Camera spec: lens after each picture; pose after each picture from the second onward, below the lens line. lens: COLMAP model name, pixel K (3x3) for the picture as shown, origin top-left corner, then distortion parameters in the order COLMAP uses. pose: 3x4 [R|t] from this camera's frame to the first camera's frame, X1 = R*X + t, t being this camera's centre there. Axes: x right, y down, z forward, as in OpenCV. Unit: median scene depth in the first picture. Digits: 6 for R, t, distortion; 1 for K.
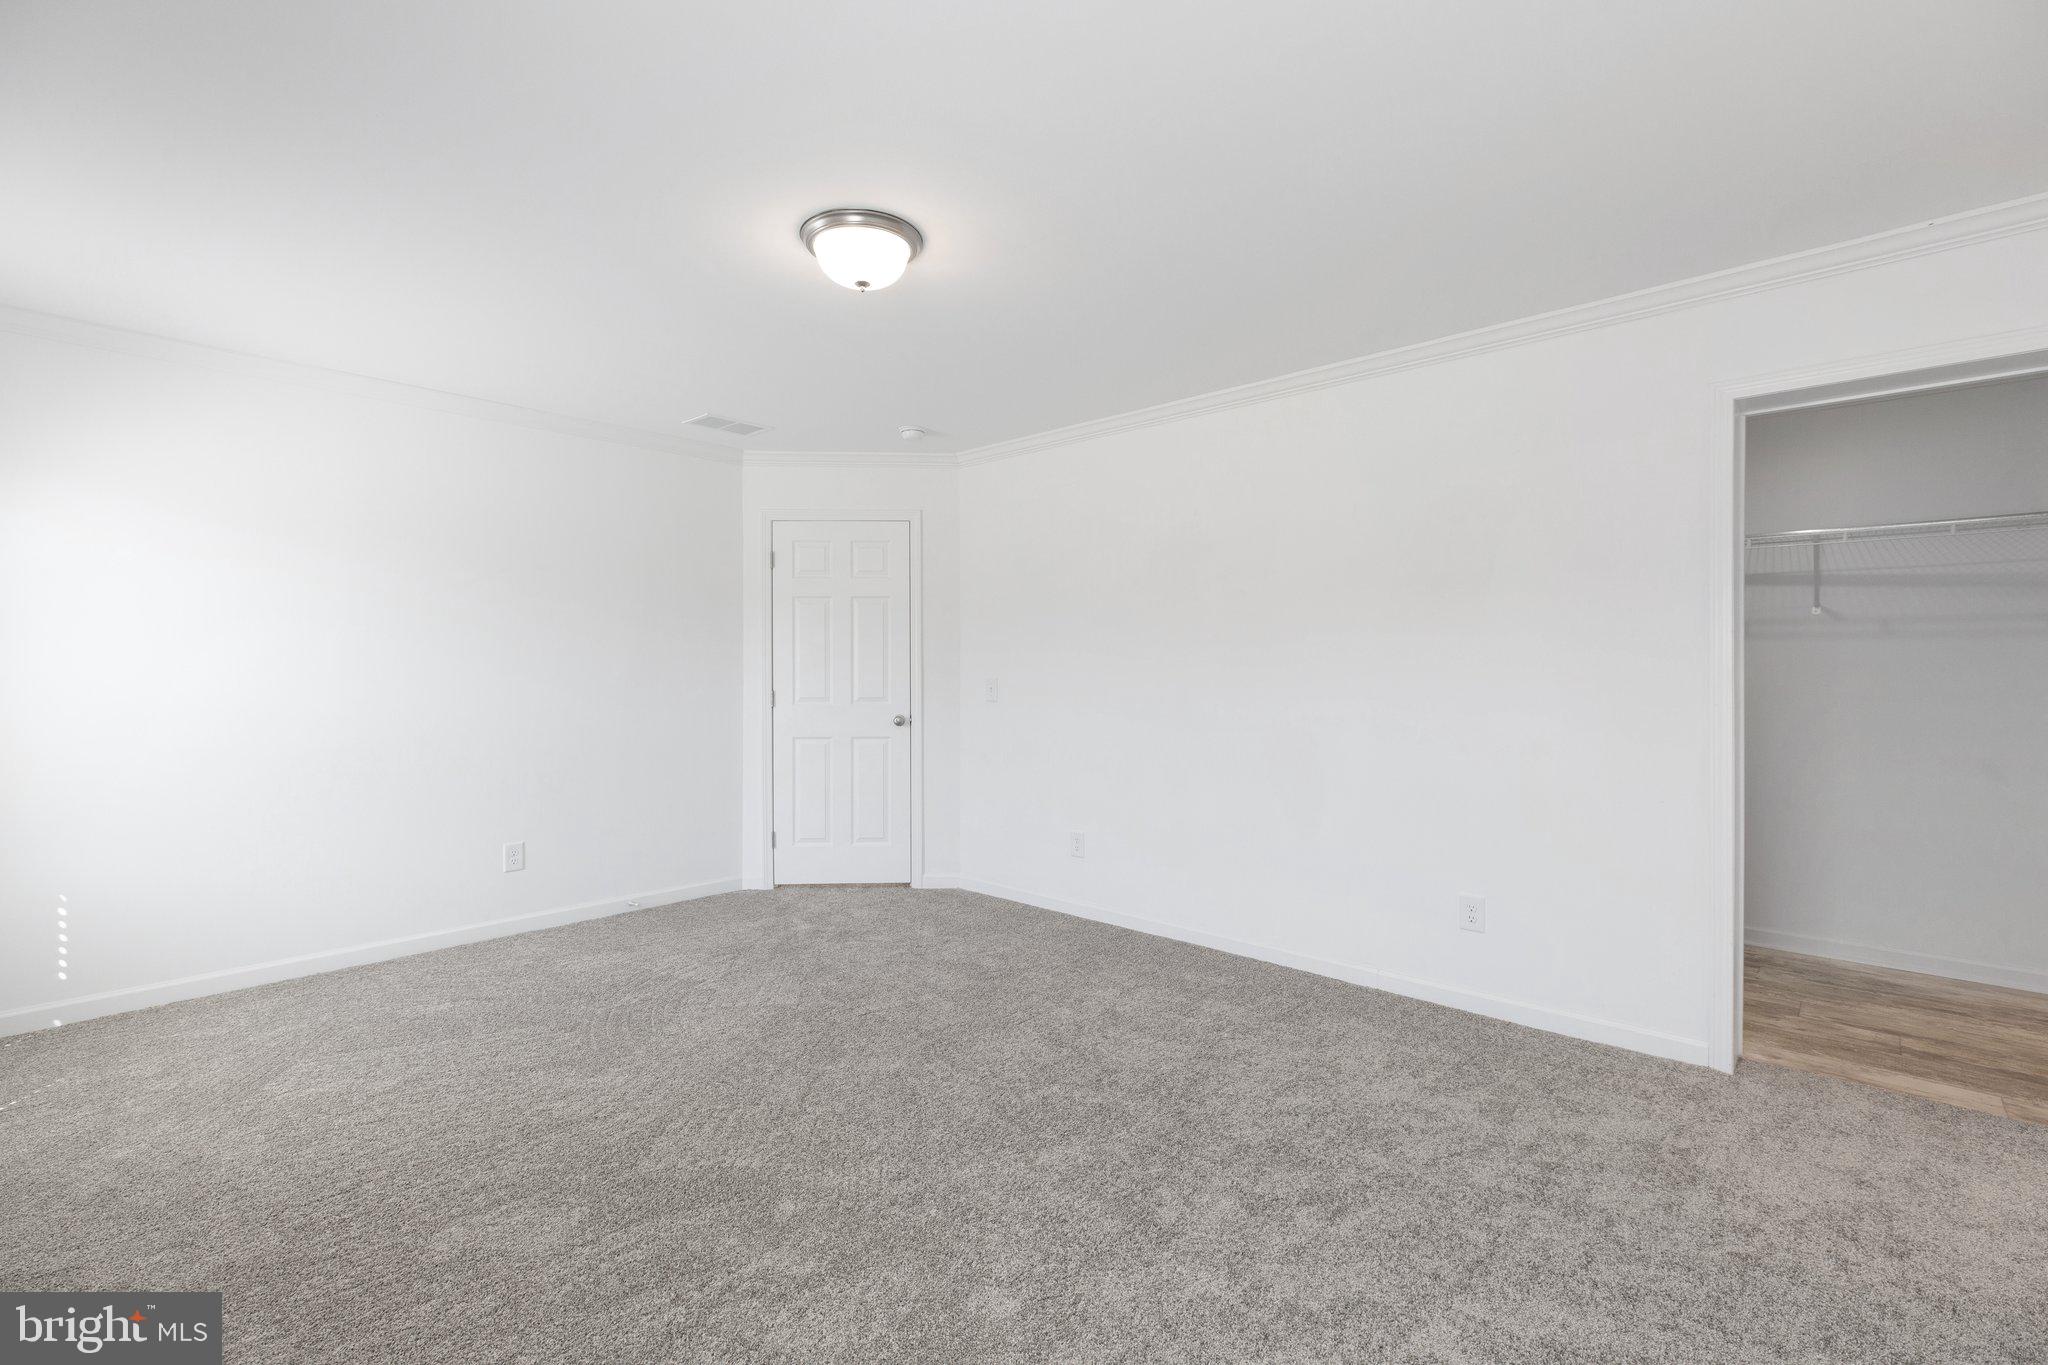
lens RADIAL K [[906.5, 0, 1023.5], [0, 906.5, 671.5], [0, 0, 1]] dist [0.008343, 0.000197]
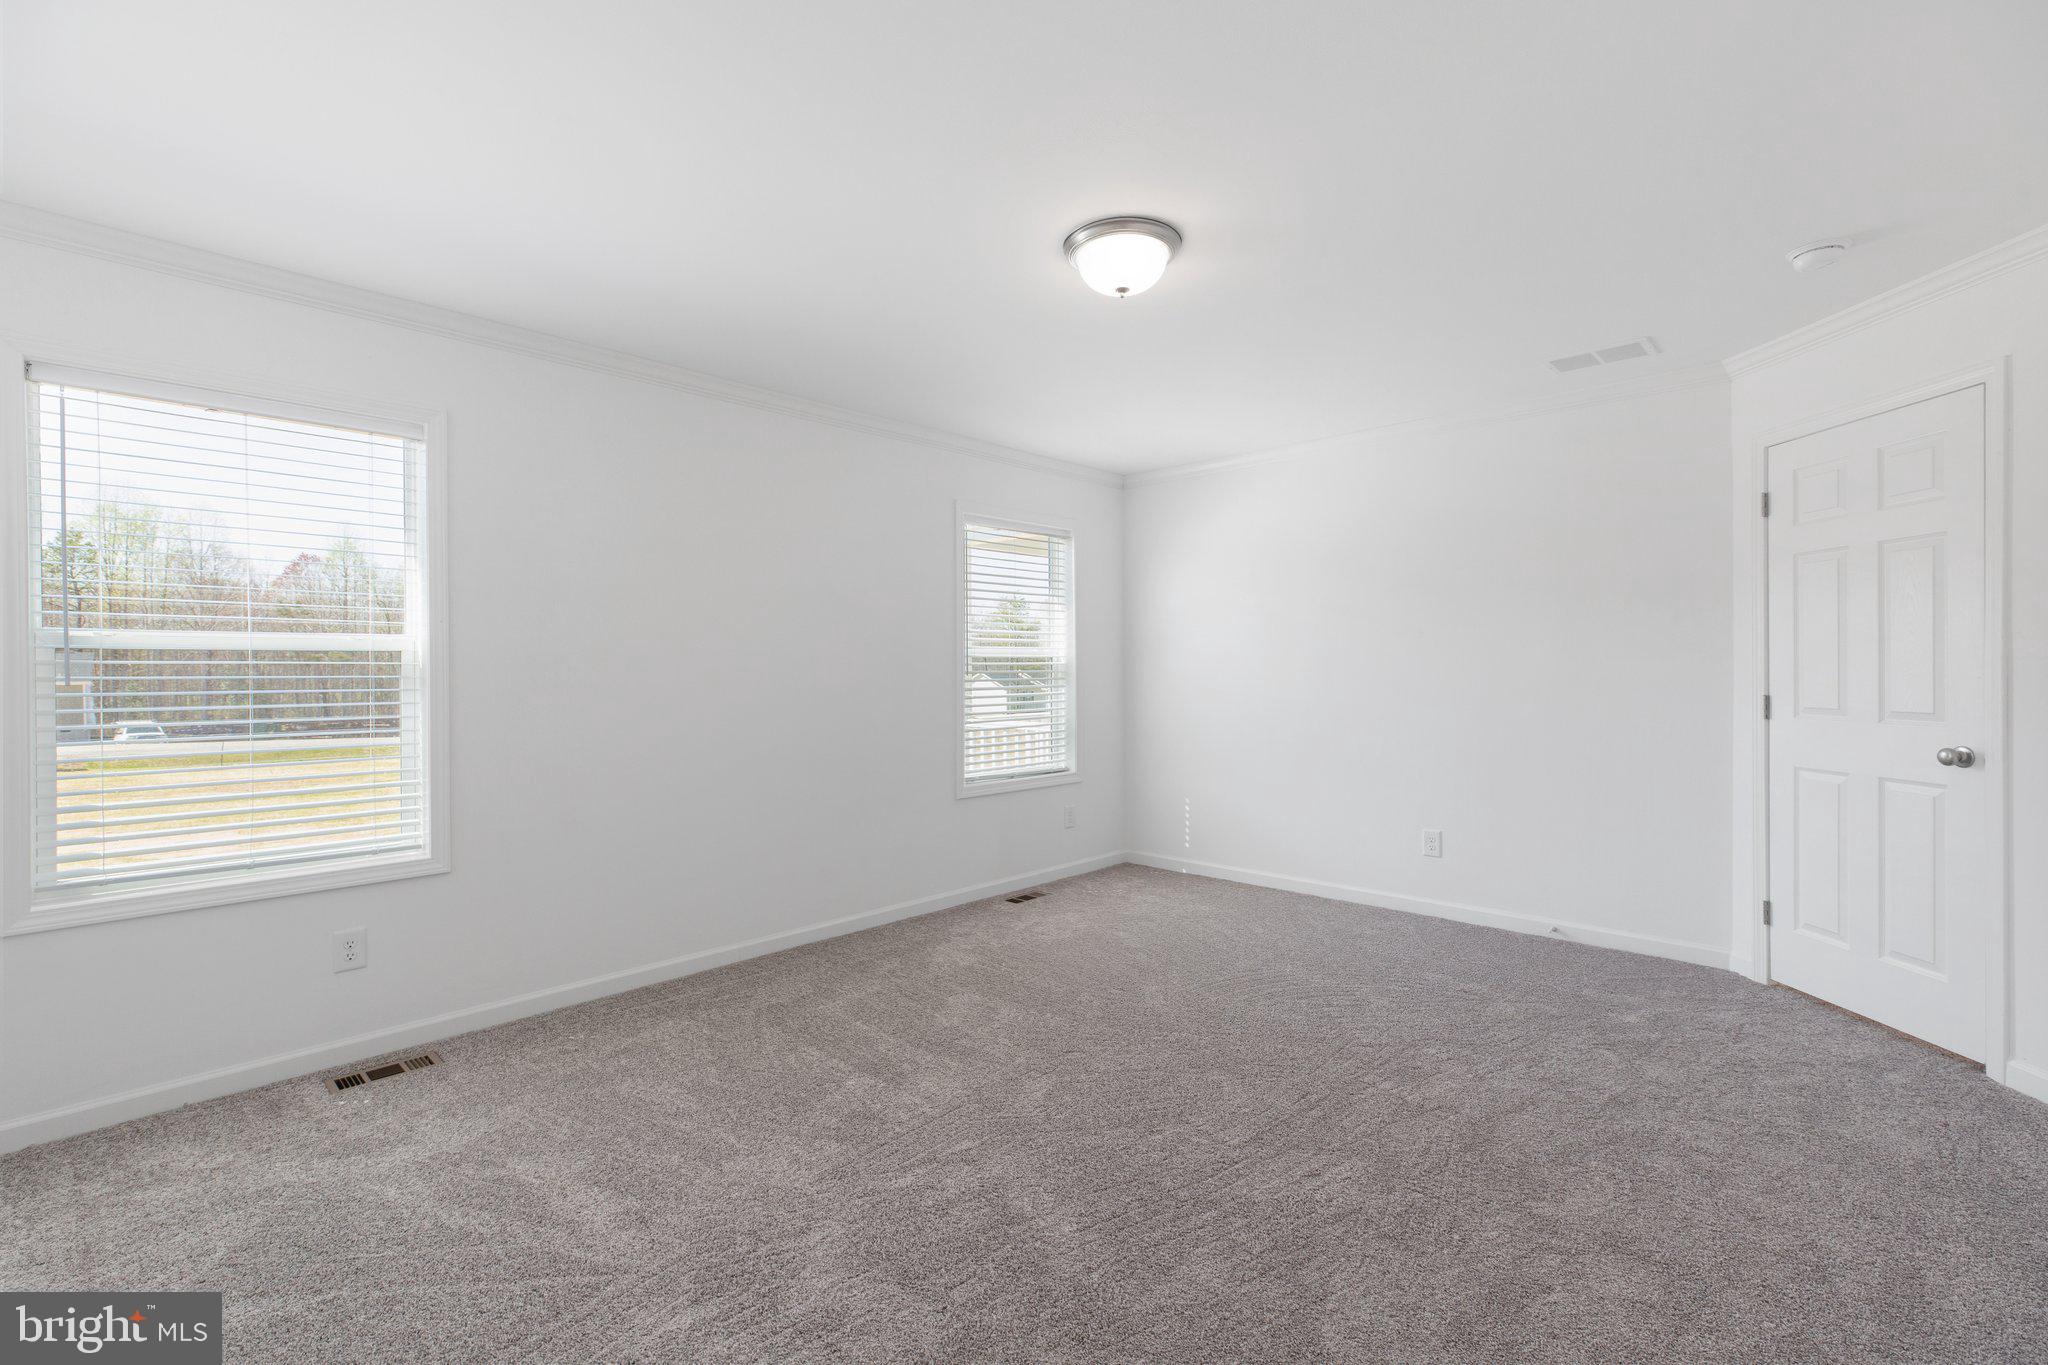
lens RADIAL K [[906.5, 0, 1023.5], [0, 906.5, 671.5], [0, 0, 1]] dist [0.008343, 0.000197]
pose [[-0.027312, -0.001525, -0.999626, 0.427597], [0.001675, 0.999997, -0.001571, 0.003171], [0.999626, -0.001717, -0.027309, 0.458878]]
